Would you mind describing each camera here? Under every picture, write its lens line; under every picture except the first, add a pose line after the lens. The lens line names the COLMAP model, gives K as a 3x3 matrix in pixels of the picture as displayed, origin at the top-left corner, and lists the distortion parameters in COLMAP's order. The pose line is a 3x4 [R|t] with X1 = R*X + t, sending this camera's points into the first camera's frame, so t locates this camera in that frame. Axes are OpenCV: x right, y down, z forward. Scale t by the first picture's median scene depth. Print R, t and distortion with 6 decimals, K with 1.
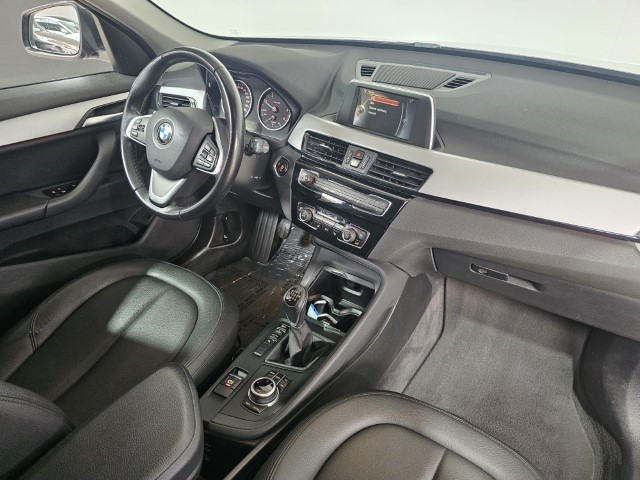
lens RADIAL K [[432.4, 0, 320.0], [0, 432.4, 240.0], [0, 0, 1]] dist [0.000512, 0.001677]
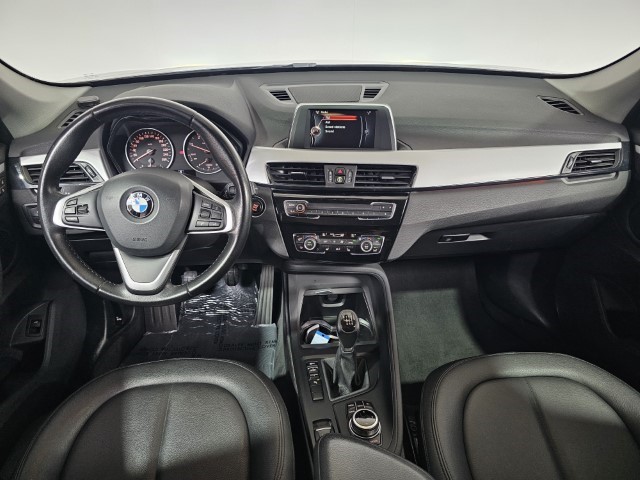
lens RADIAL K [[432.4, 0, 320.0], [0, 432.4, 240.0], [0, 0, 1]] dist [0.000512, 0.001677]
pose [[0.783826, -0.320317, 0.531991, -0.544614], [0.340784, 0.938048, 0.062704, -0.121846], [-0.519118, 0.132145, 0.844425, 0.164555]]
